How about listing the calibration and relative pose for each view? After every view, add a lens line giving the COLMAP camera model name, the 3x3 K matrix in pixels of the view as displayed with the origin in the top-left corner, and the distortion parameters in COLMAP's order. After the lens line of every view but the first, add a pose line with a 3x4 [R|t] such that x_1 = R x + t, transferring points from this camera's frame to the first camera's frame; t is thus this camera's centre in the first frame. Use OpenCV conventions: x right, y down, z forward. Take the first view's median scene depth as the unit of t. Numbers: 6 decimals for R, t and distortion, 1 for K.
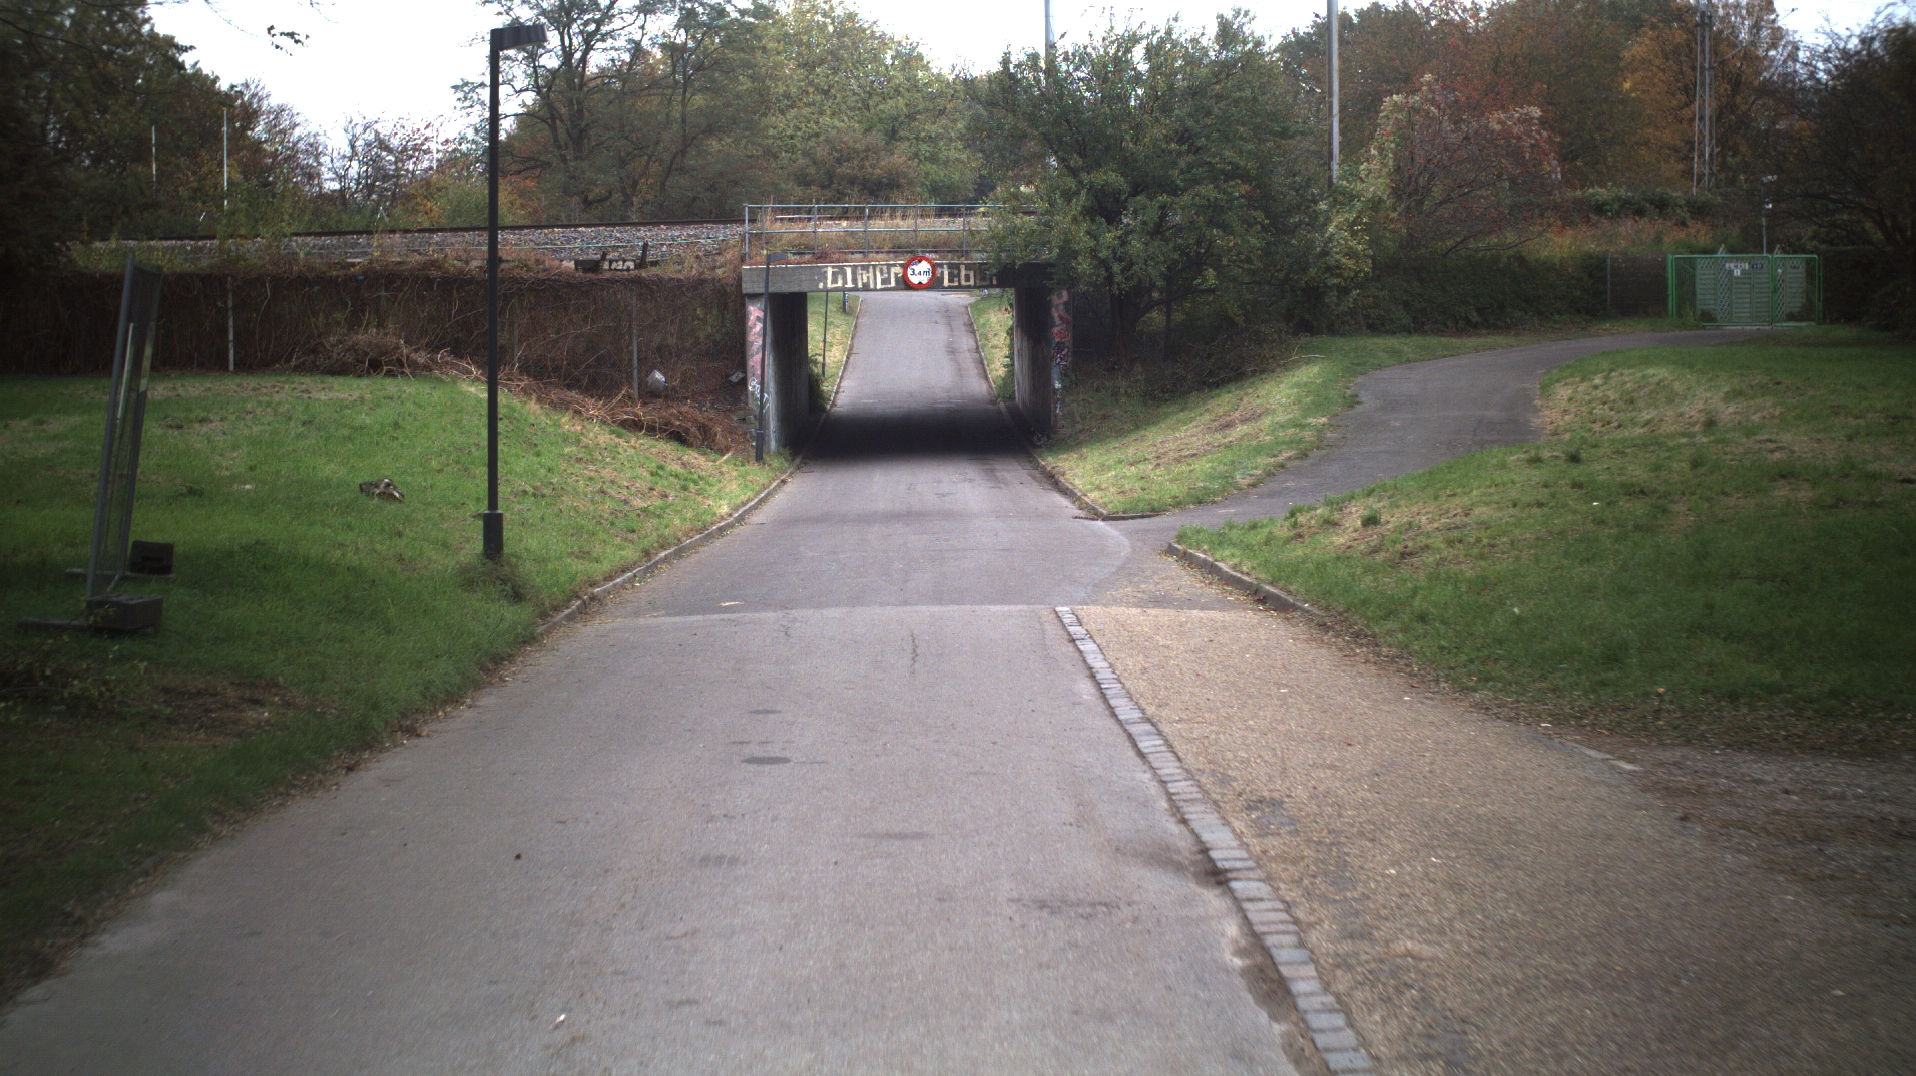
lens RADIAL K [[3386.4, 0, 958.0], [0, 3386.4, 538.0], [0, 0, 1]] dist [-0.283709, 0.238912]
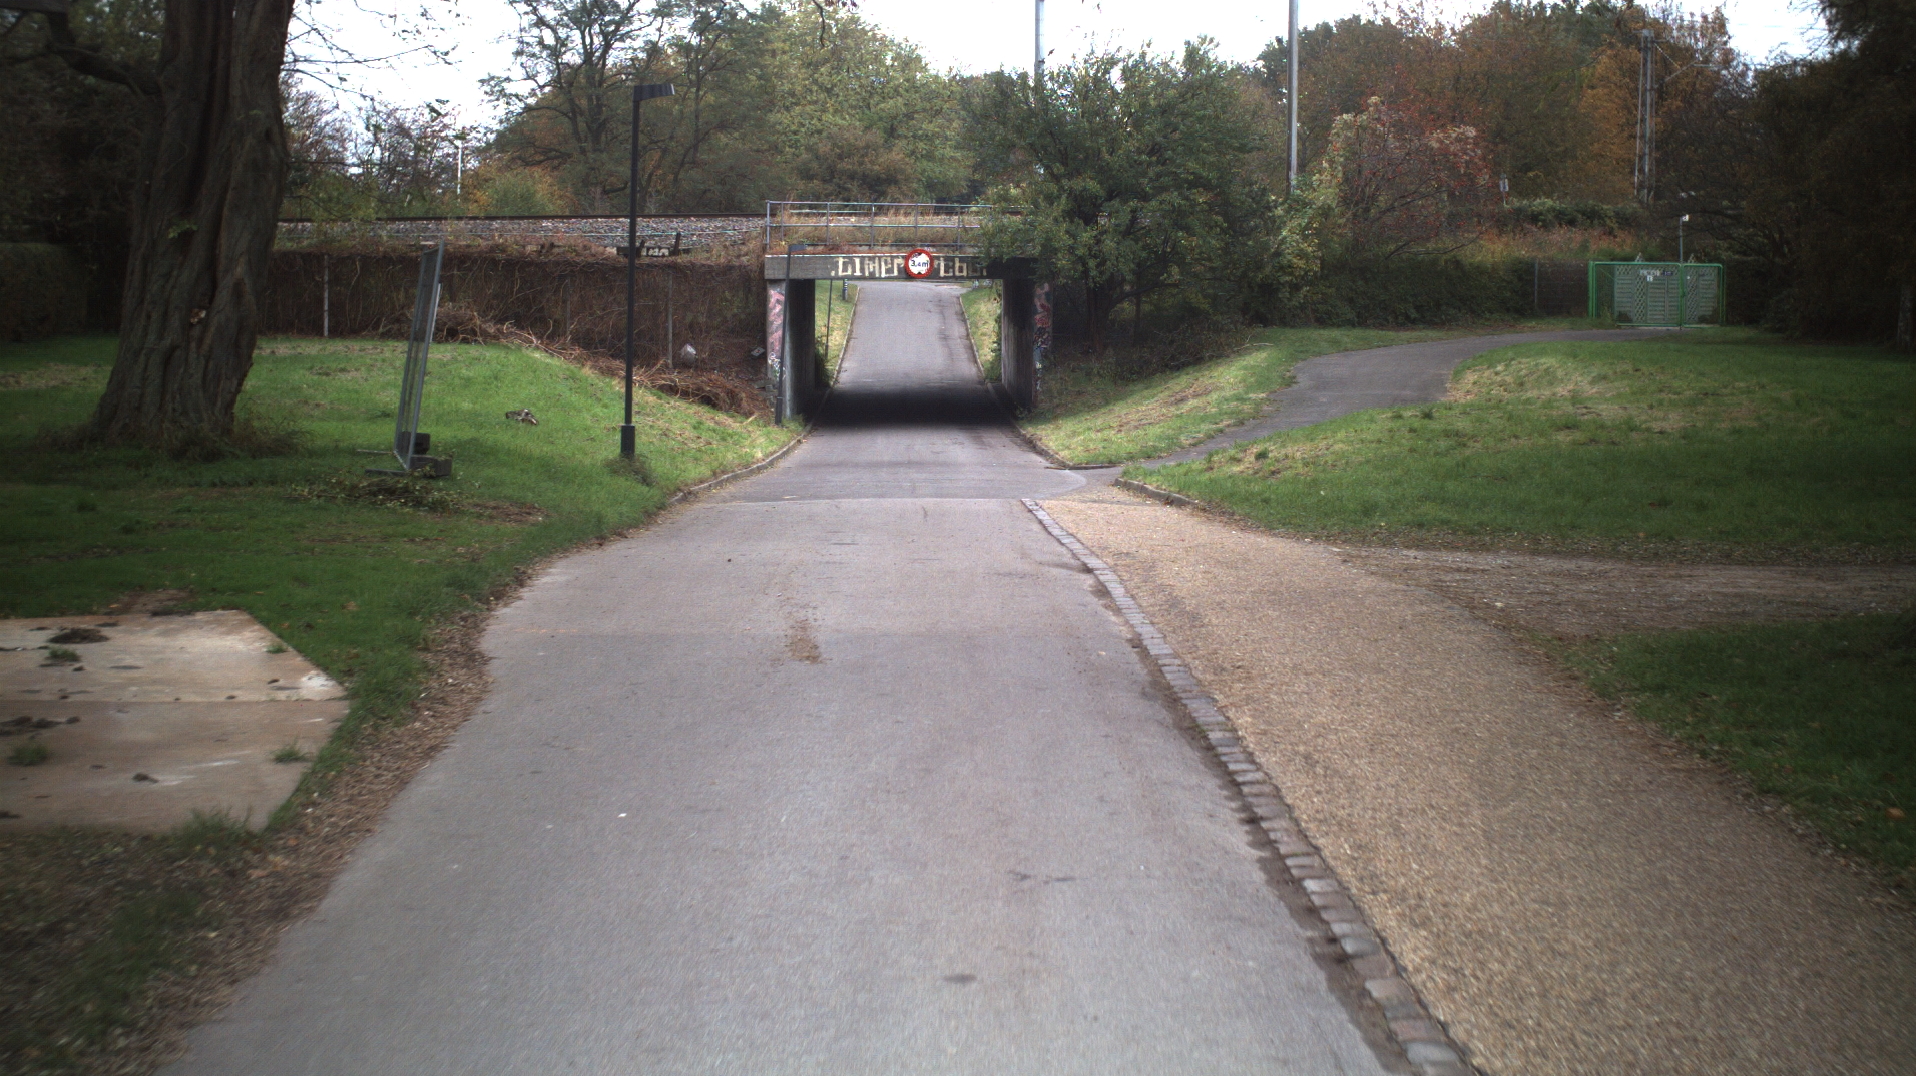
lens RADIAL K [[3386.4, 0, 958.0], [0, 3386.4, 538.0], [0, 0, 1]] dist [-0.283709, 0.238912]
pose [[0.999793, 0.019924, 0.004187, -0.001143], [-0.019933, 0.999799, 0.002094, 0.010781], [-0.004144, -0.002177, 0.999989, -0.134222]]
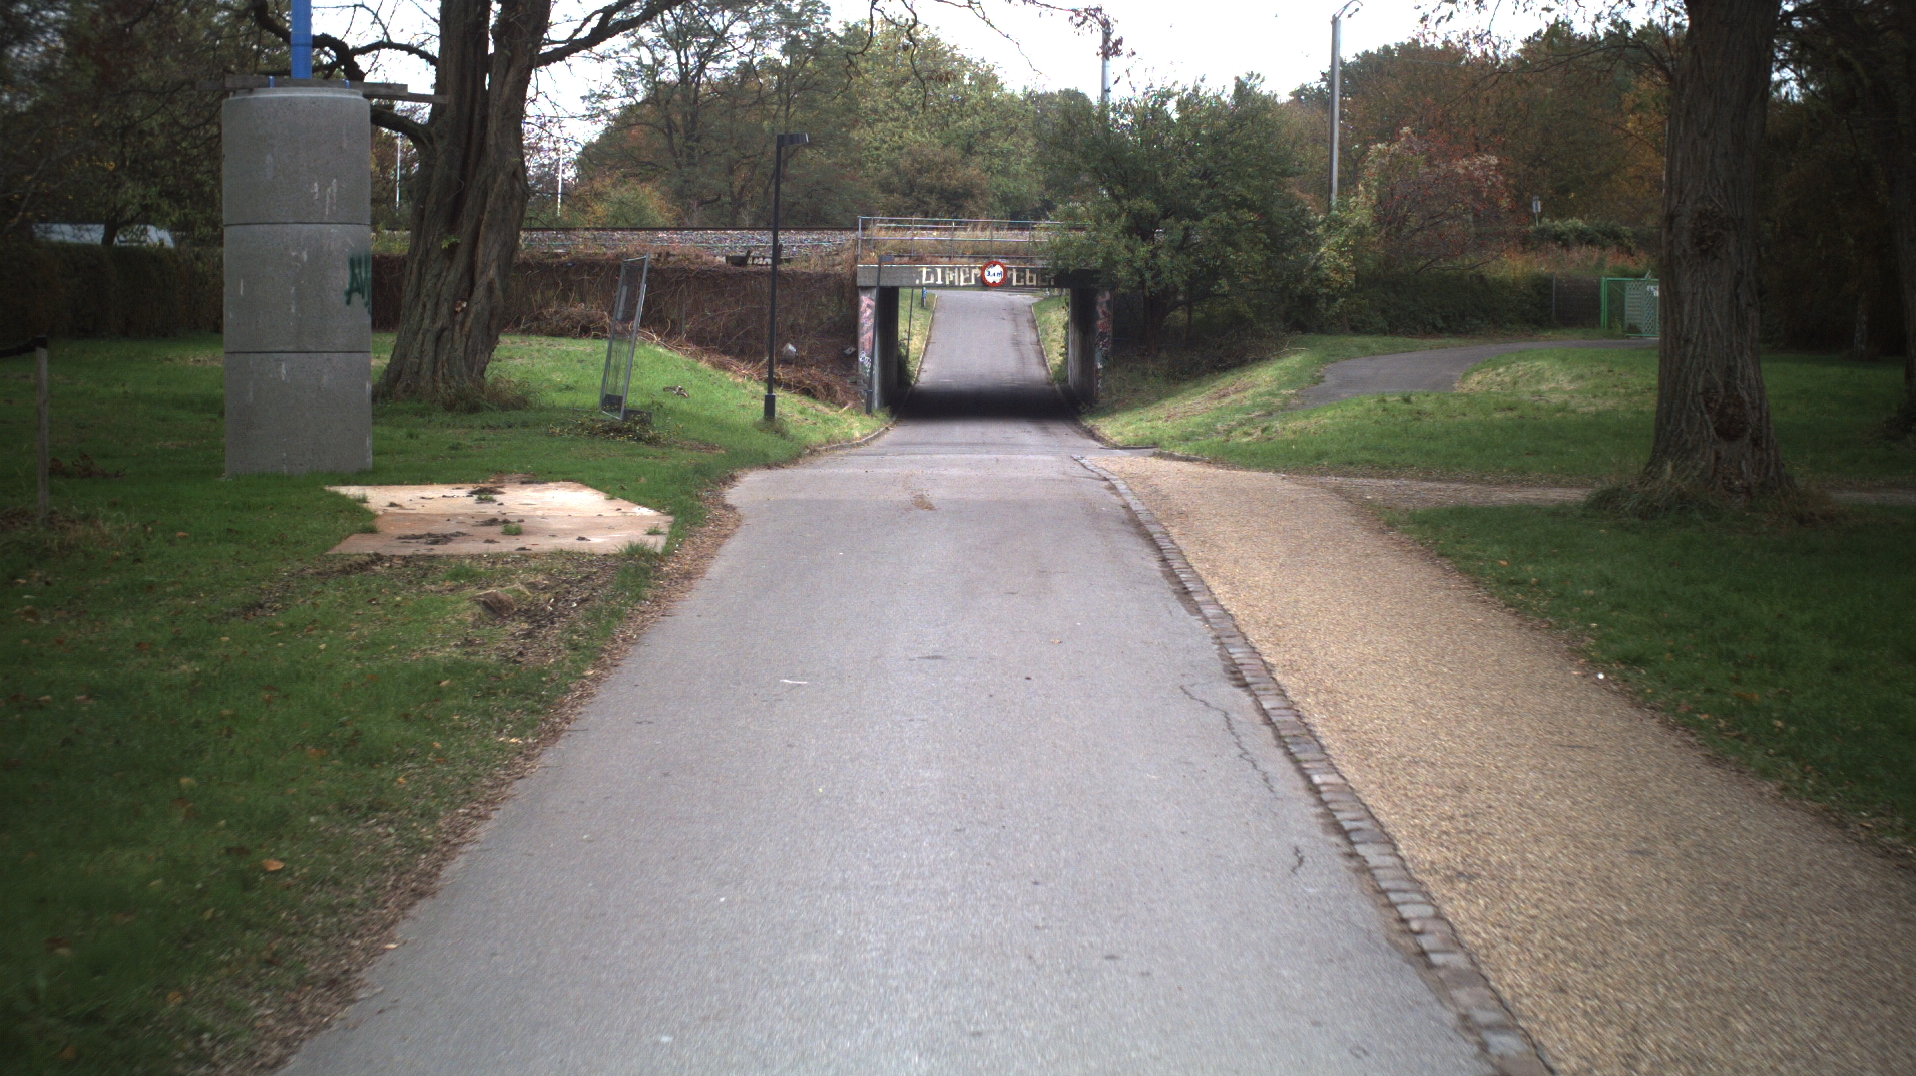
lens RADIAL K [[3386.4, 0, 958.0], [0, 3386.4, 538.0], [0, 0, 1]] dist [-0.283709, 0.238912]
pose [[0.999382, 0.030748, -0.017008, -0.000121], [-0.030761, 0.999527, -0.000472, 0.021485], [0.016985, 0.000994, 0.999855, -0.268398]]
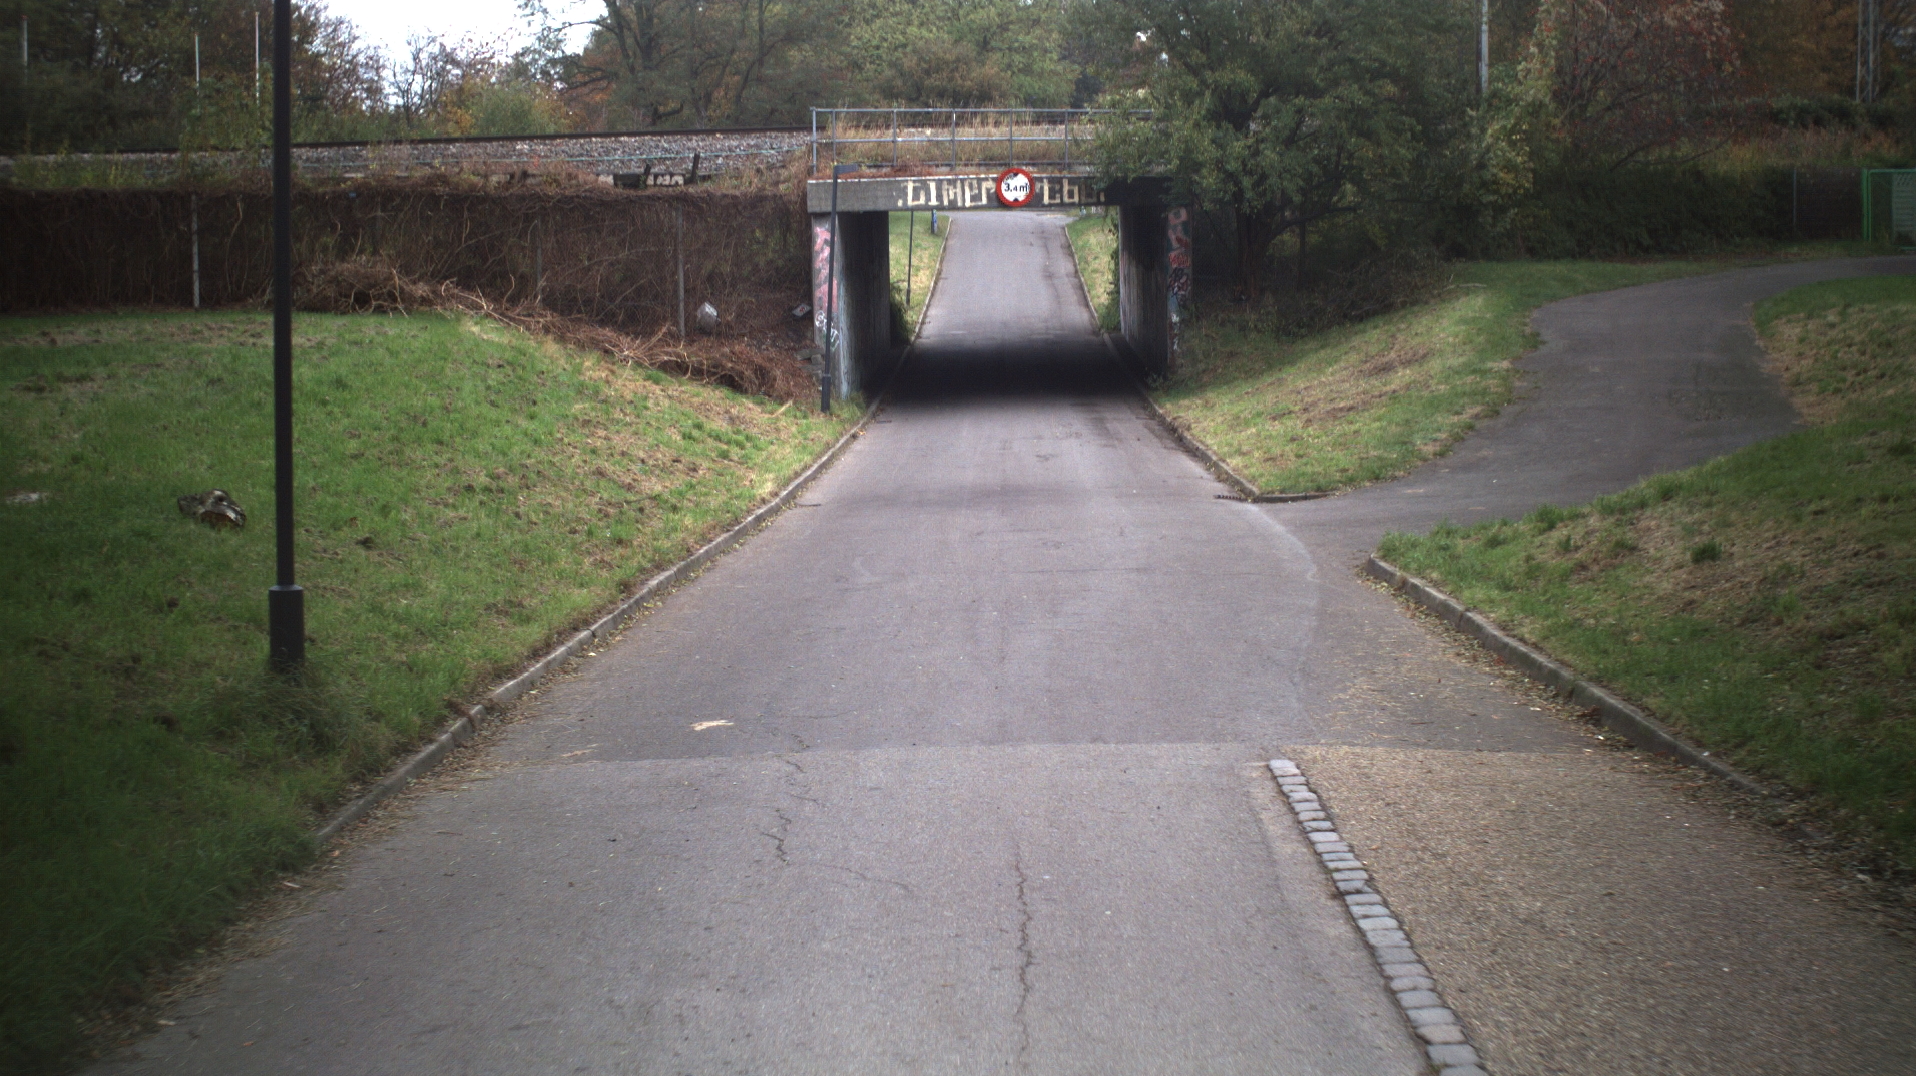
lens RADIAL K [[3386.4, 0, 958.0], [0, 3386.4, 538.0], [0, 0, 1]] dist [-0.283709, 0.238912]
pose [[0.999627, 0.000046, -0.027313, -0.002398], [0.000594, 0.999726, 0.023413, -0.009309], [0.027306, -0.023420, 0.999353, 0.135206]]
